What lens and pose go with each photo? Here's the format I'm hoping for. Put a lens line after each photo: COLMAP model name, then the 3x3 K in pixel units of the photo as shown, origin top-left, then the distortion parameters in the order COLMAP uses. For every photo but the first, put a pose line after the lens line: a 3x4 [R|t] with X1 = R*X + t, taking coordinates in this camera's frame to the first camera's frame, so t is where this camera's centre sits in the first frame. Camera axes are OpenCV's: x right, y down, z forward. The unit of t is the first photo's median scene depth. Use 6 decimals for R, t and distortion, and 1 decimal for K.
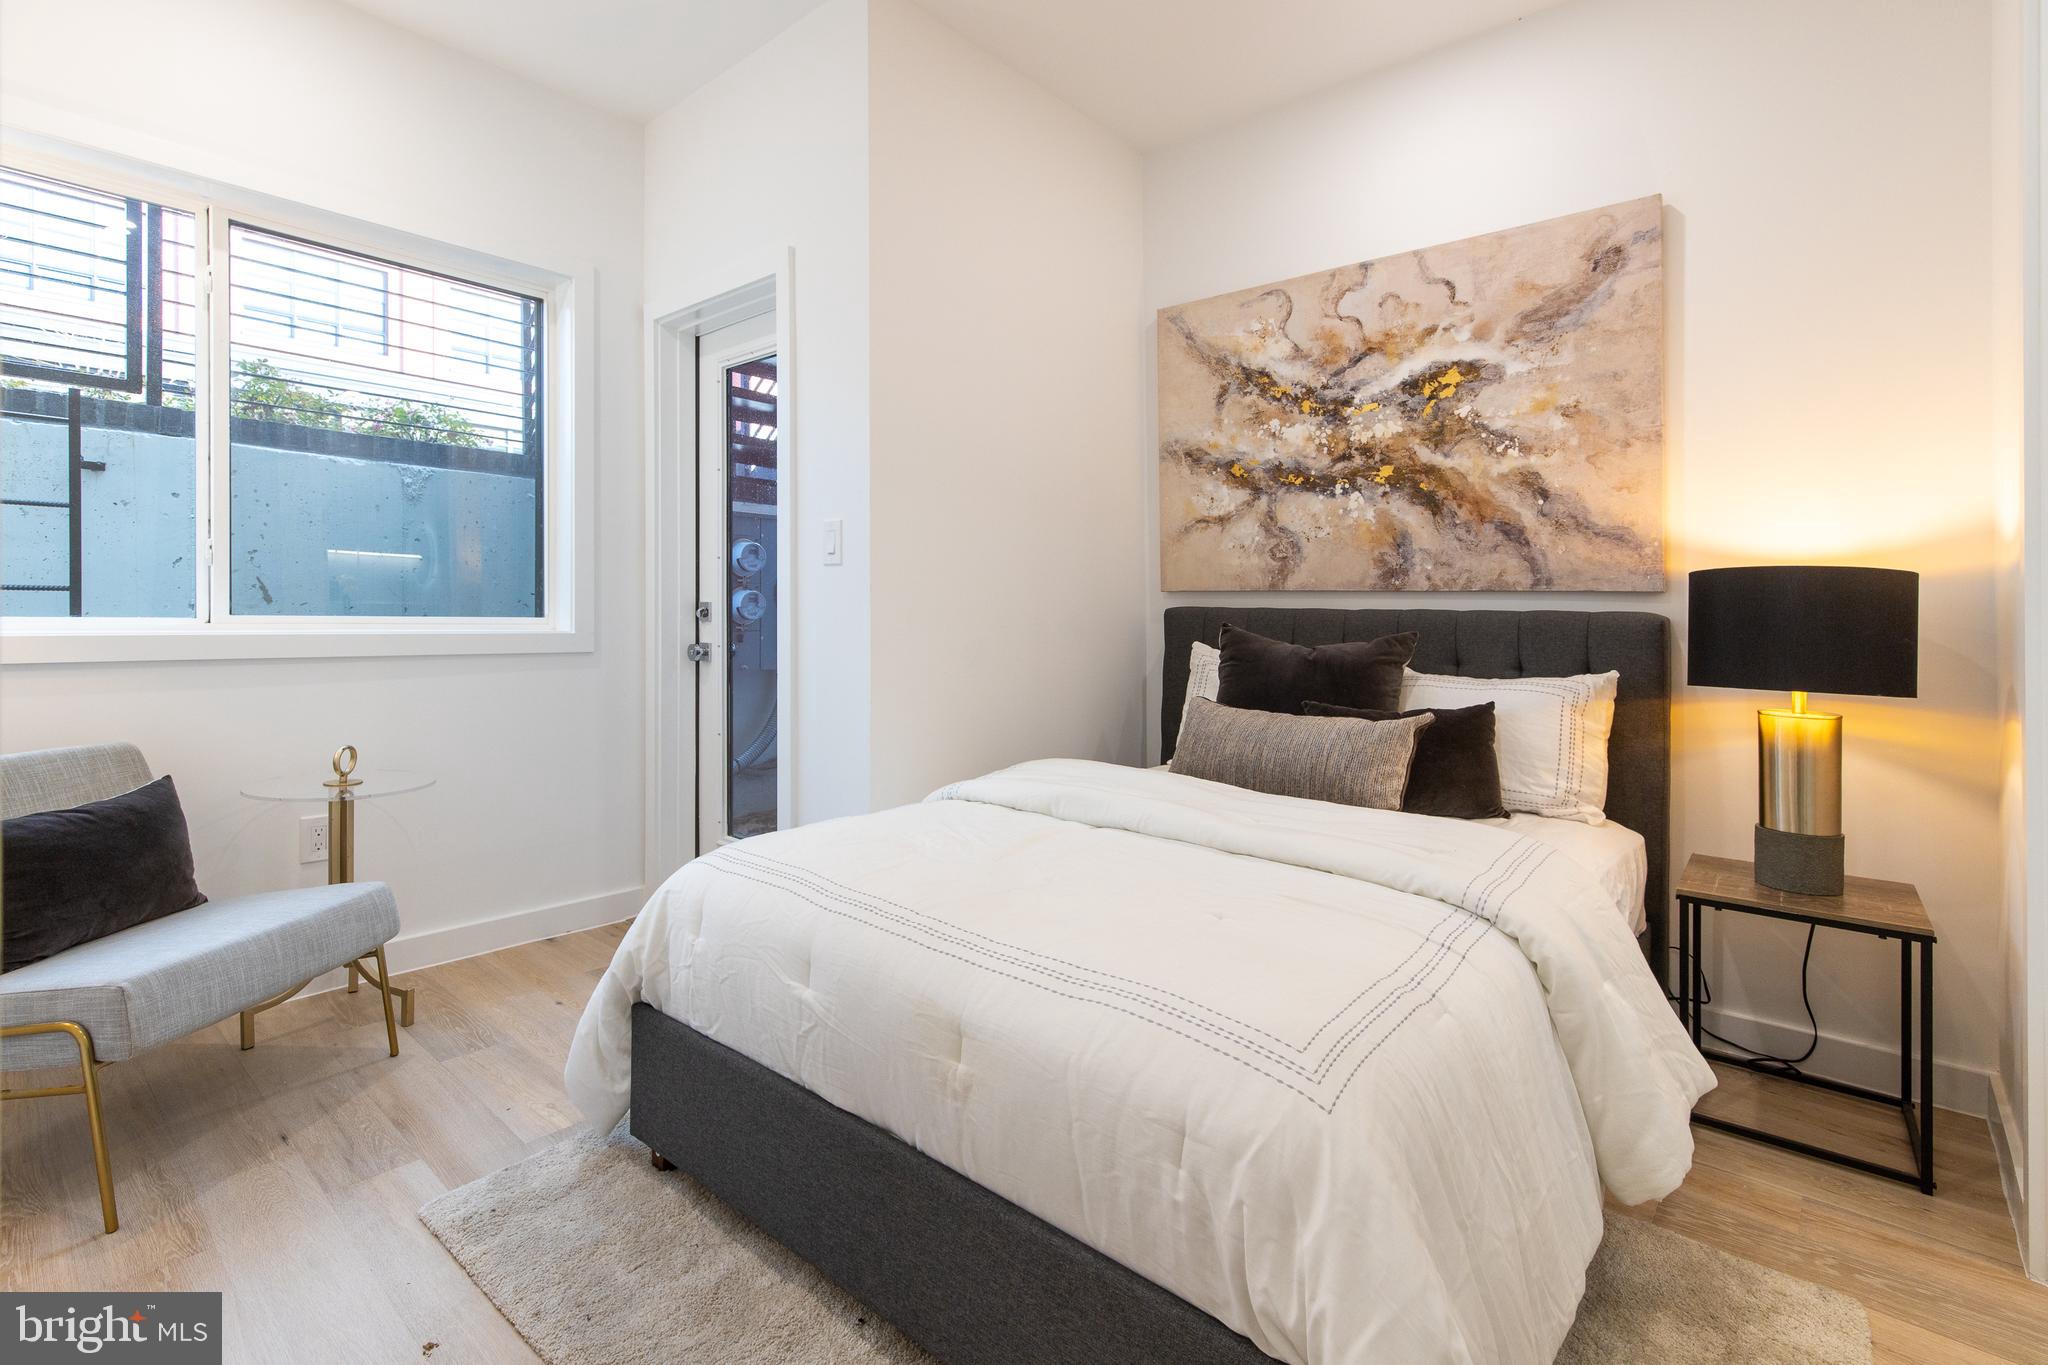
lens RADIAL K [[949.4, 0, 1024.6], [0, 949.4, 650.6], [0, 0, 1]] dist [0.001949, -0.000214]
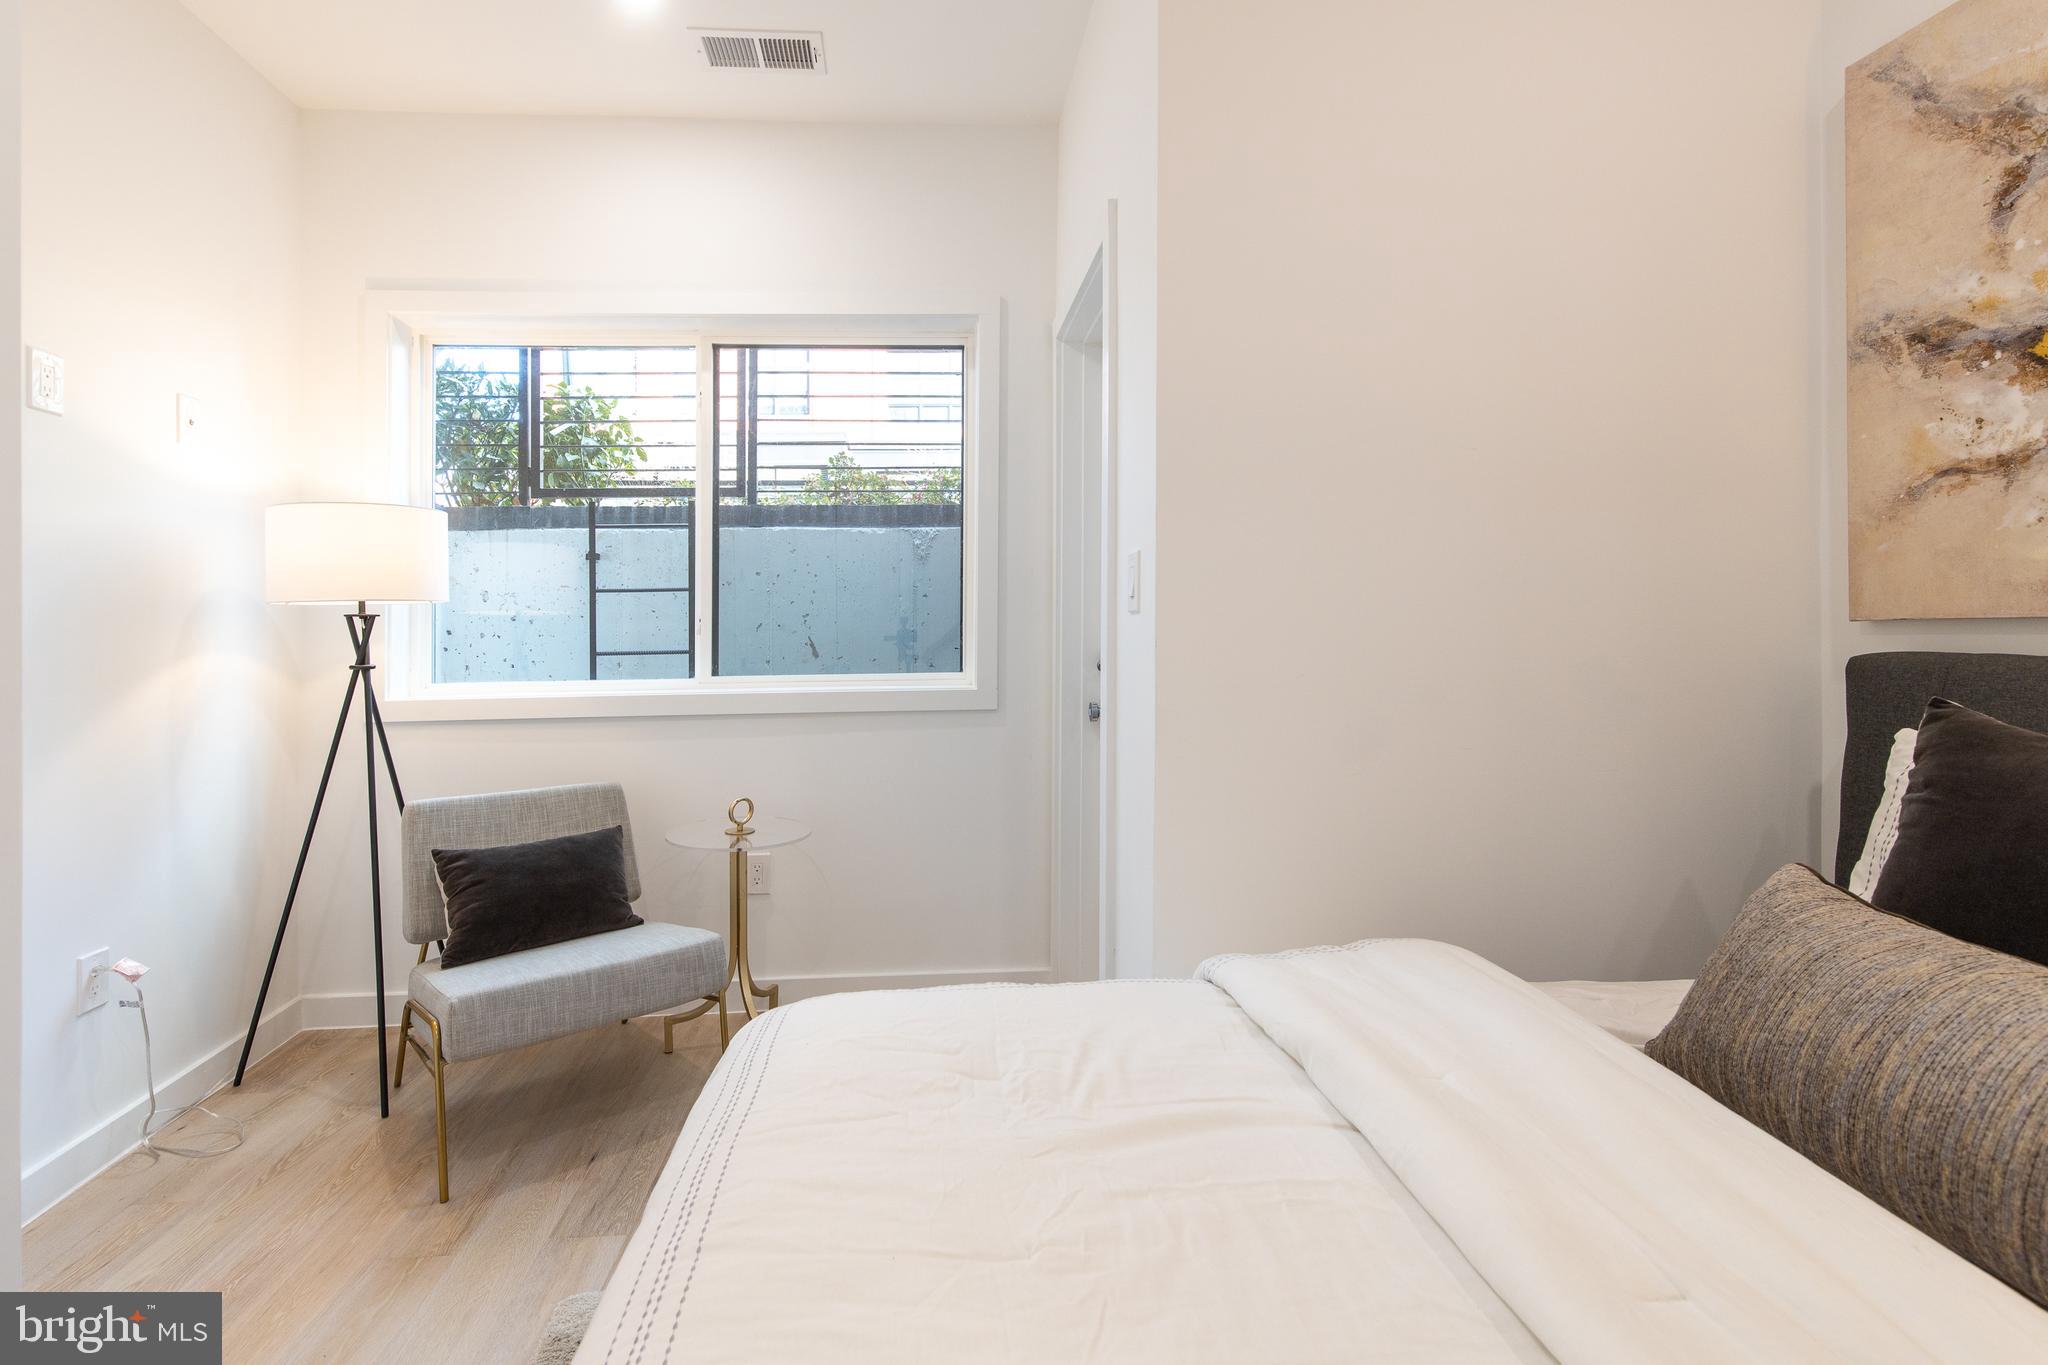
lens RADIAL K [[930.8, 0, 1022.6], [0, 930.8, 672.7], [0, 0, 1]] dist [0.003383, -0.001227]
pose [[0.696486, 0.007896, -0.717527, 0.200285], [-0.003012, 0.999963, 0.008081, -0.038515], [0.717564, -0.003467, 0.696484, 0.343945]]
